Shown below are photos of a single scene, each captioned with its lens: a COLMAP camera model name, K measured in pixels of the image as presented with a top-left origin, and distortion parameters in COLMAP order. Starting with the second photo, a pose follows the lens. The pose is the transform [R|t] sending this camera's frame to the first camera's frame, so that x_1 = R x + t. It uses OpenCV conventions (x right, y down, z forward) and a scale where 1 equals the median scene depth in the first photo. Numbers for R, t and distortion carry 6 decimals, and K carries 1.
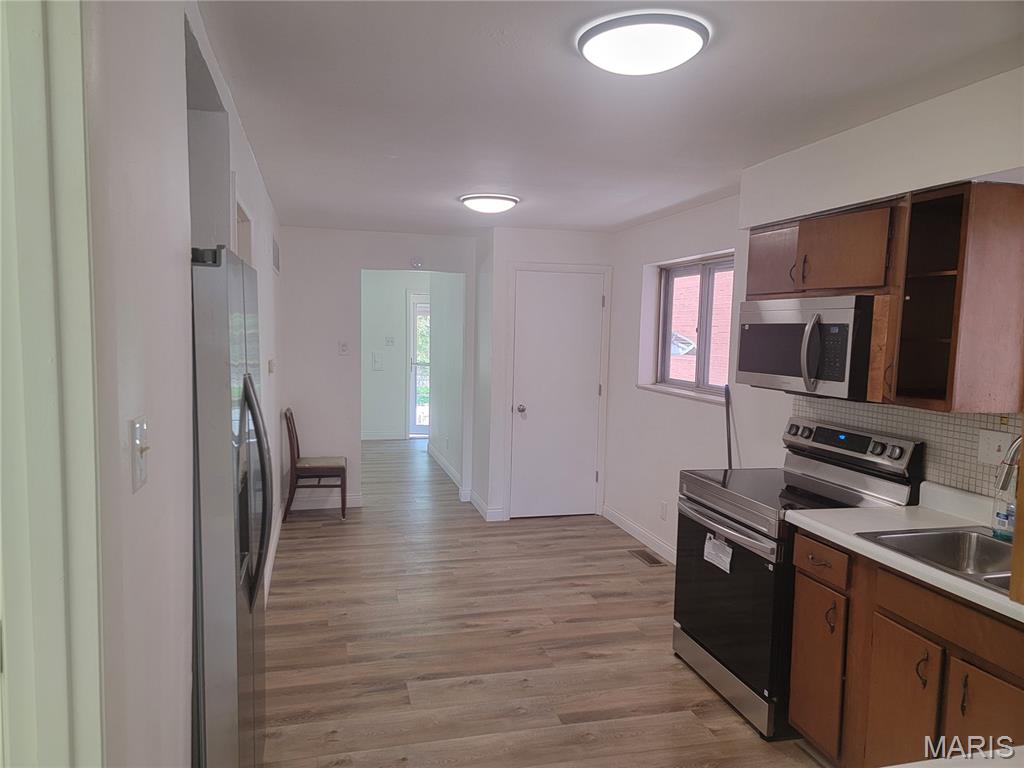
lens RADIAL K [[707.6, 0, 505.0], [0, 707.6, 391.7], [0, 0, 1]] dist [0.060079, -0.022827]
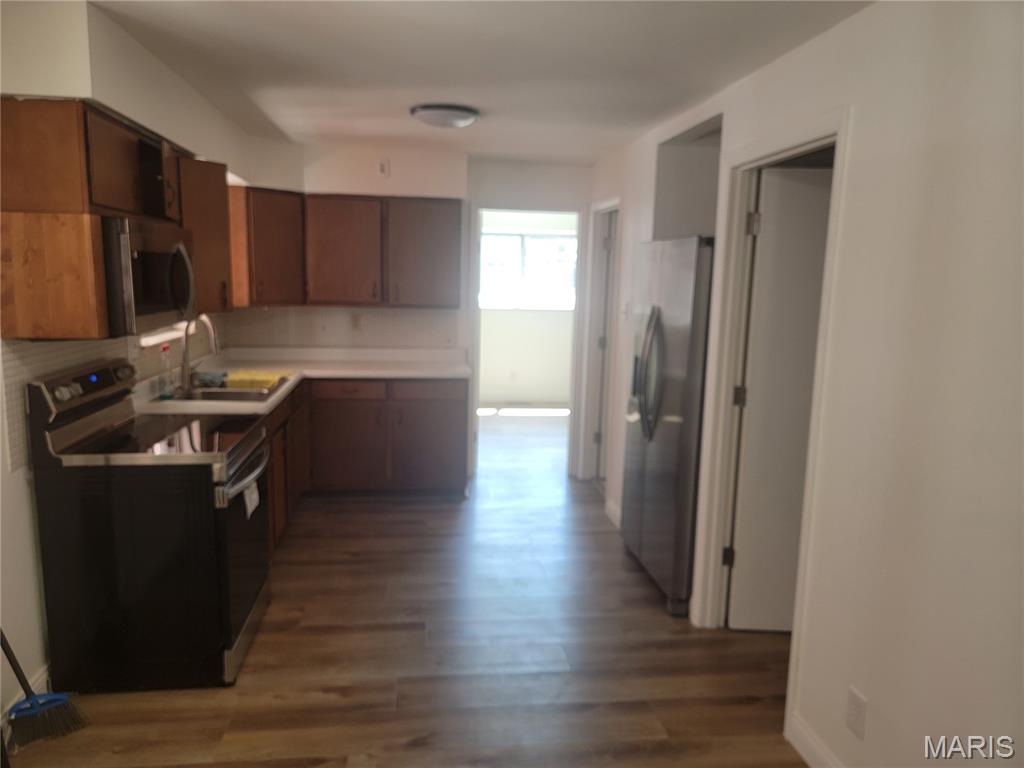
lens RADIAL K [[707.6, 0, 509.9], [0, 707.6, 382.1], [0, 0, 1]] dist [0.060079, -0.022827]
pose [[-0.991707, -0.062278, 0.112421, -0.131349], [-0.032655, 0.968144, 0.248257, -0.158275], [-0.124300, 0.242527, -0.962149, 1.672707]]
